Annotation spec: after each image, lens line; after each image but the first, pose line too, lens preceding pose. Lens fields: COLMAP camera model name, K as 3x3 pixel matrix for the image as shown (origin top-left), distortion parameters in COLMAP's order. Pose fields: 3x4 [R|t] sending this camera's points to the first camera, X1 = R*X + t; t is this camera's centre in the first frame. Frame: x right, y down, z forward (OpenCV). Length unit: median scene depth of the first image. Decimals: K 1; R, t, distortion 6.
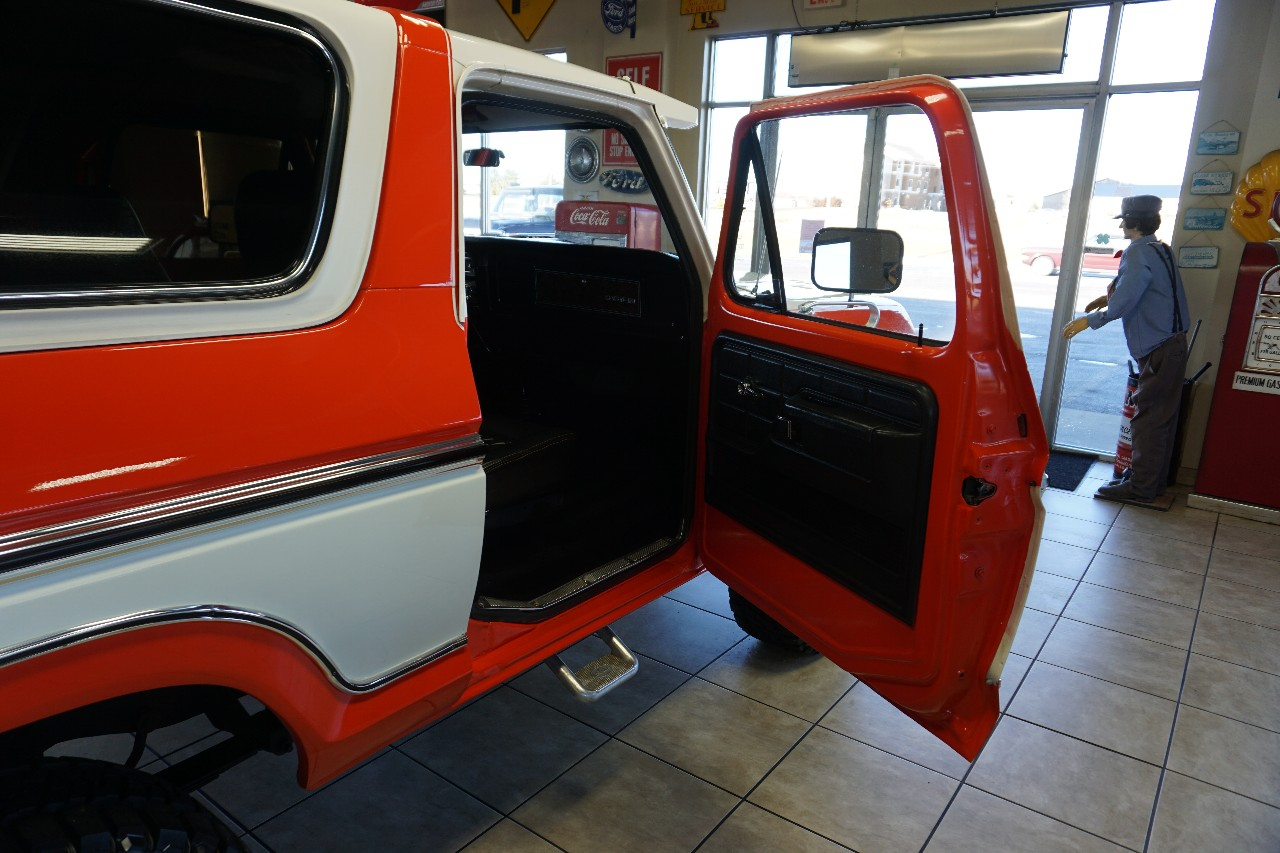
lens RADIAL K [[852.5, 0, 640.5], [0, 852.5, 429.4], [0, 0, 1]] dist [-0.046347, 0.035167]
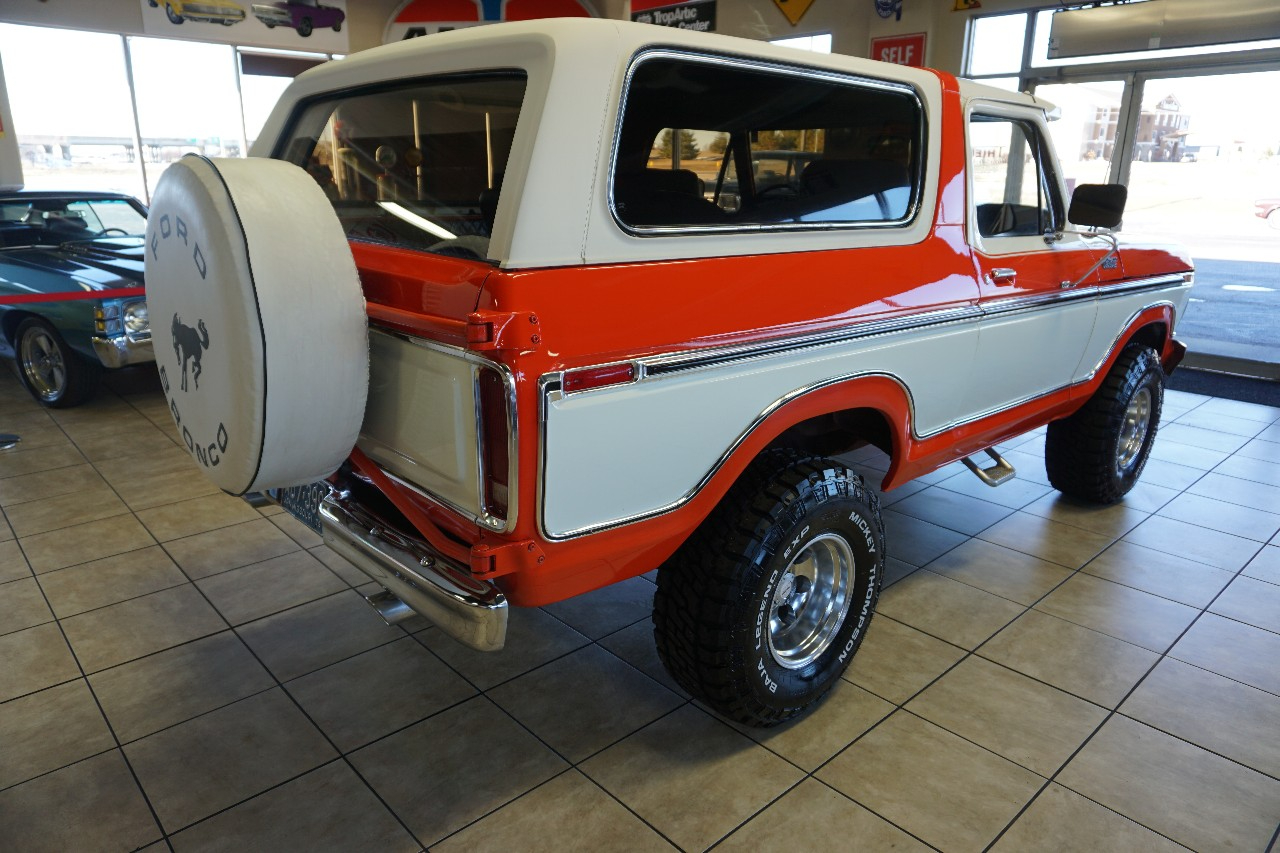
lens RADIAL K [[846.9, 0, 640.0], [0, 846.9, 426.5], [0, 0, 1]] dist [-0.035845, 0.023829]
pose [[0.980695, 0.028046, -0.193519, -0.119382], [-0.020278, 0.998911, 0.042009, 0.044110], [0.194487, -0.037274, 0.980197, -0.201280]]
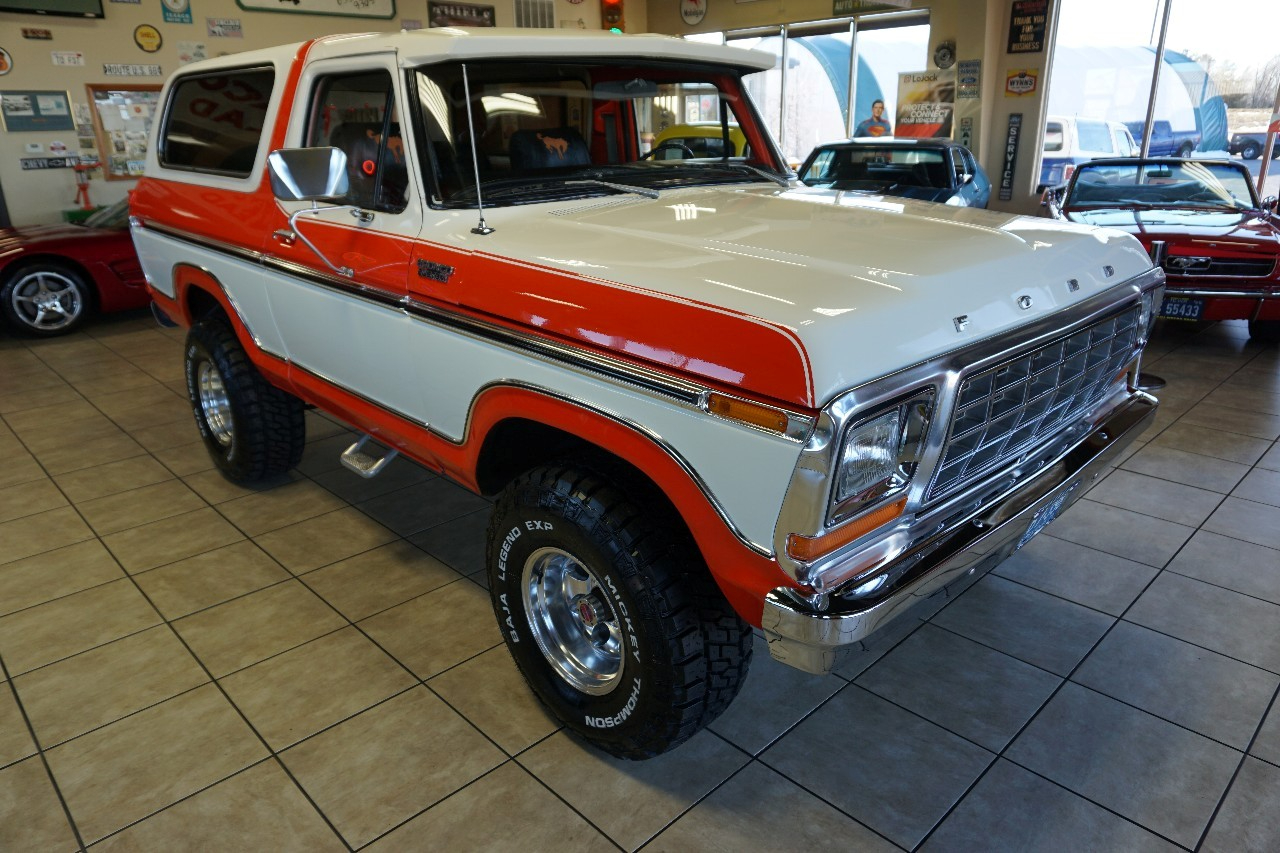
lens RADIAL K [[852.5, 0, 640.5], [0, 852.5, 429.4], [0, 0, 1]] dist [-0.046347, 0.035167]
pose [[-0.163011, 0.300902, -0.939620, 0.375837], [-0.235764, 0.912888, 0.333243, -0.111157], [0.958041, 0.275851, -0.077869, 0.472310]]
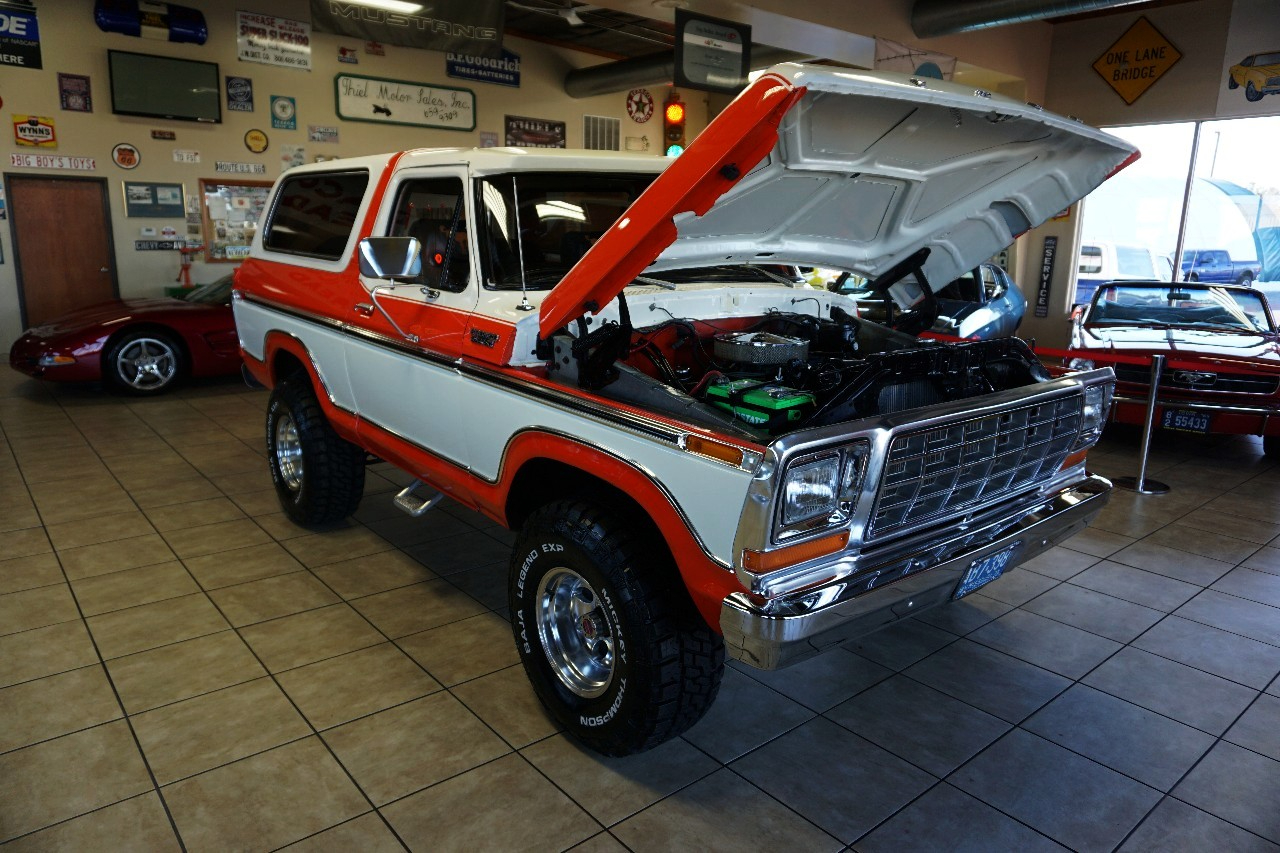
lens RADIAL K [[853.4, 0, 640.2], [0, 853.4, 433.7], [0, 0, 1]] dist [-0.040079, 0.027191]
pose [[-0.233090, 0.181517, -0.955364, 0.439311], [-0.270779, 0.931456, 0.243039, -0.114904], [0.933996, 0.315342, -0.167962, 0.505180]]
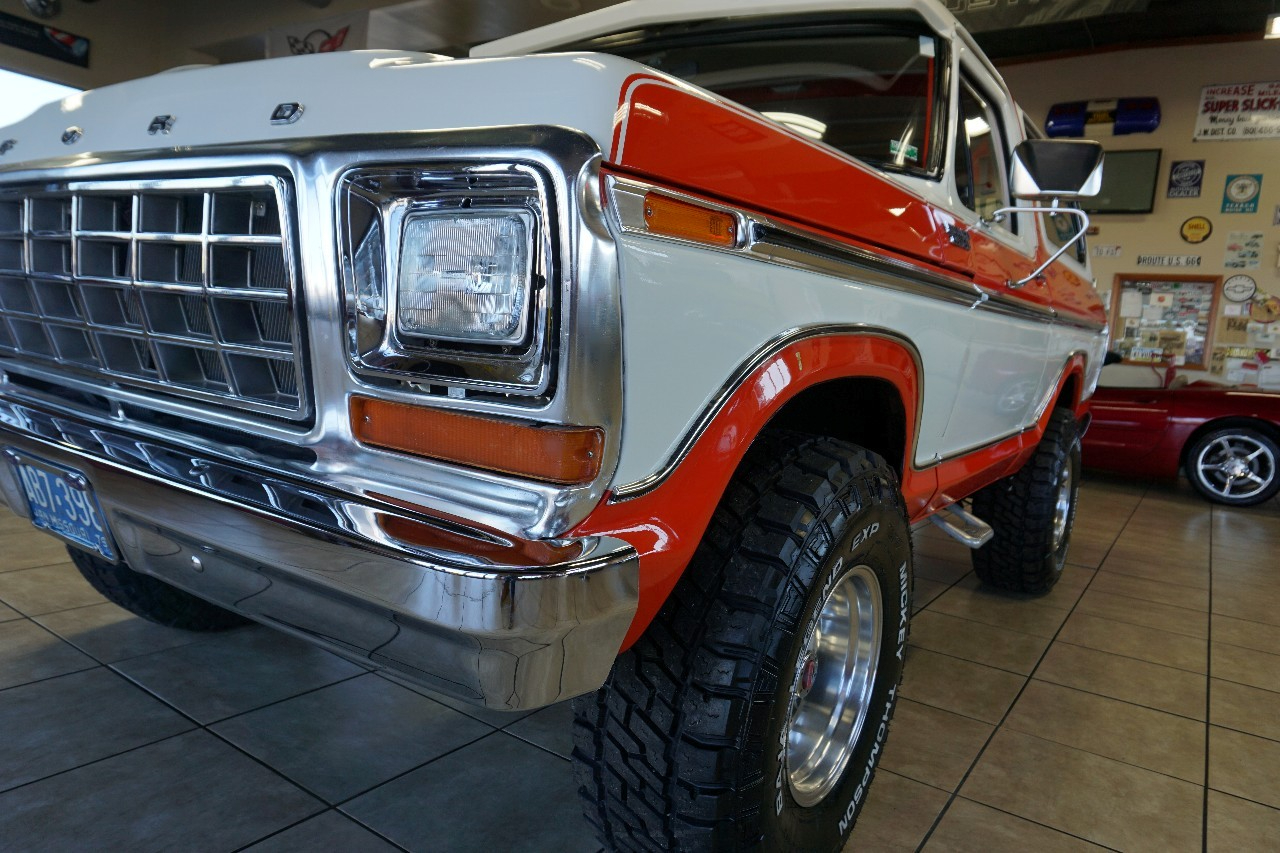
lens RADIAL K [[863.9, 0, 629.7], [0, 863.9, 428.6], [0, 0, 1]] dist [-0.066965, 0.060147]
pose [[-0.991753, -0.121016, -0.042205, -0.058970], [-0.128127, 0.928164, 0.349422, -0.109677], [-0.003113, 0.351948, -0.936015, 0.777203]]
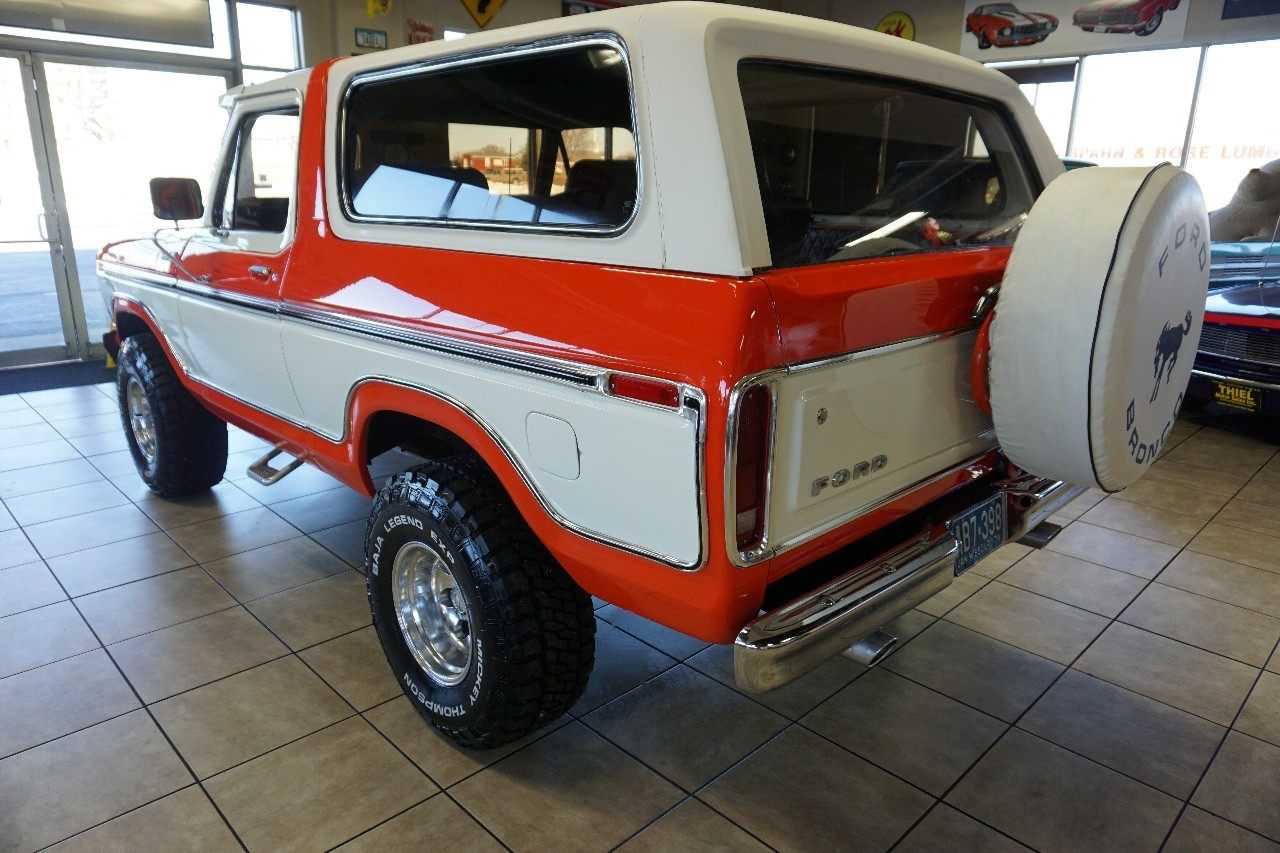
lens RADIAL K [[855.2, 0, 635.2], [0, 855.2, 421.0], [0, 0, 1]] dist [-0.013874, -0.000421]
pose [[0.170092, -0.303005, 0.937687, -0.621729], [0.235477, 0.936484, 0.259901, -0.061439], [-0.956880, 0.176597, 0.230639, 0.145079]]
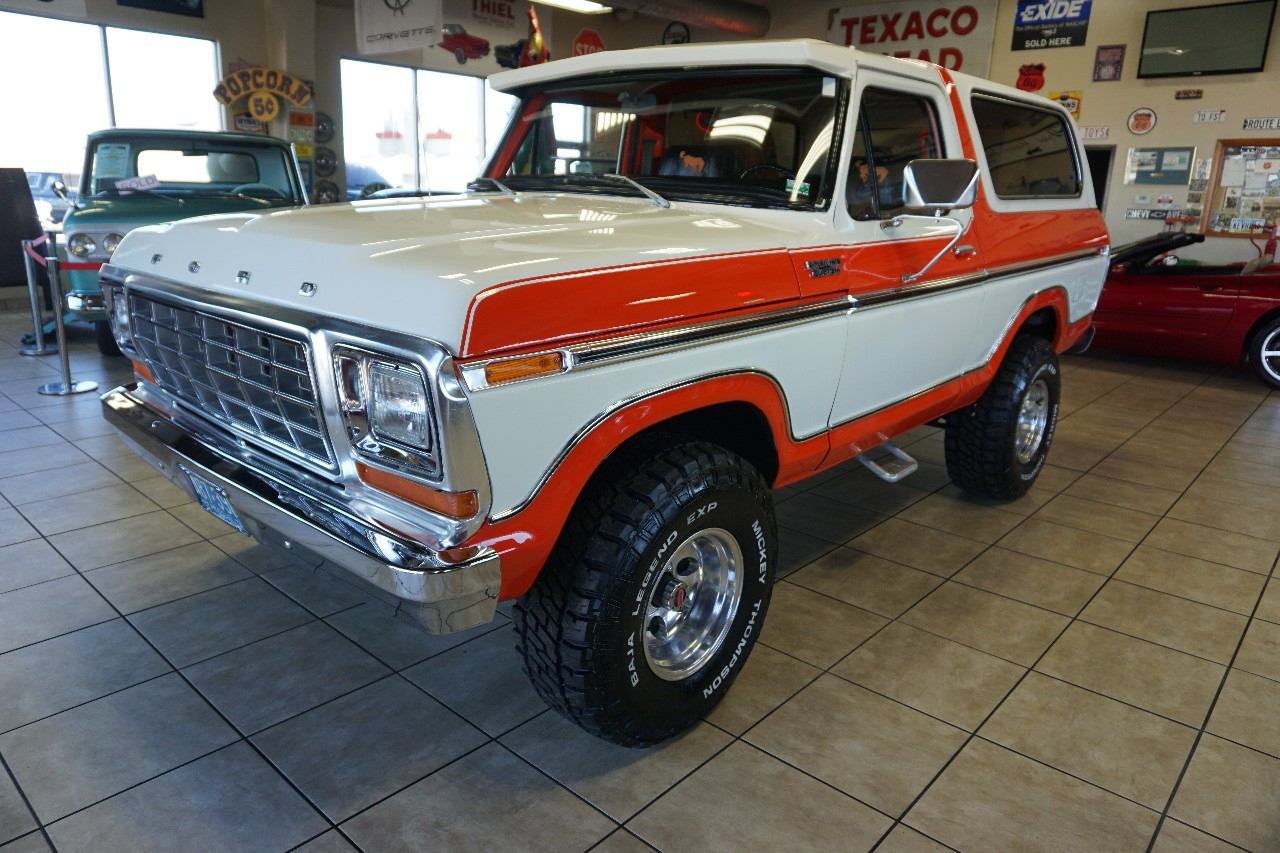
lens RADIAL K [[858.4, 0, 632.0], [0, 858.4, 423.6], [0, 0, 1]] dist [-0.046905, 0.039635]
pose [[-0.992125, -0.090582, 0.086505, -0.122632], [-0.035836, 0.867057, 0.496919, -0.200062], [-0.120017, 0.489906, -0.863474, 0.847918]]
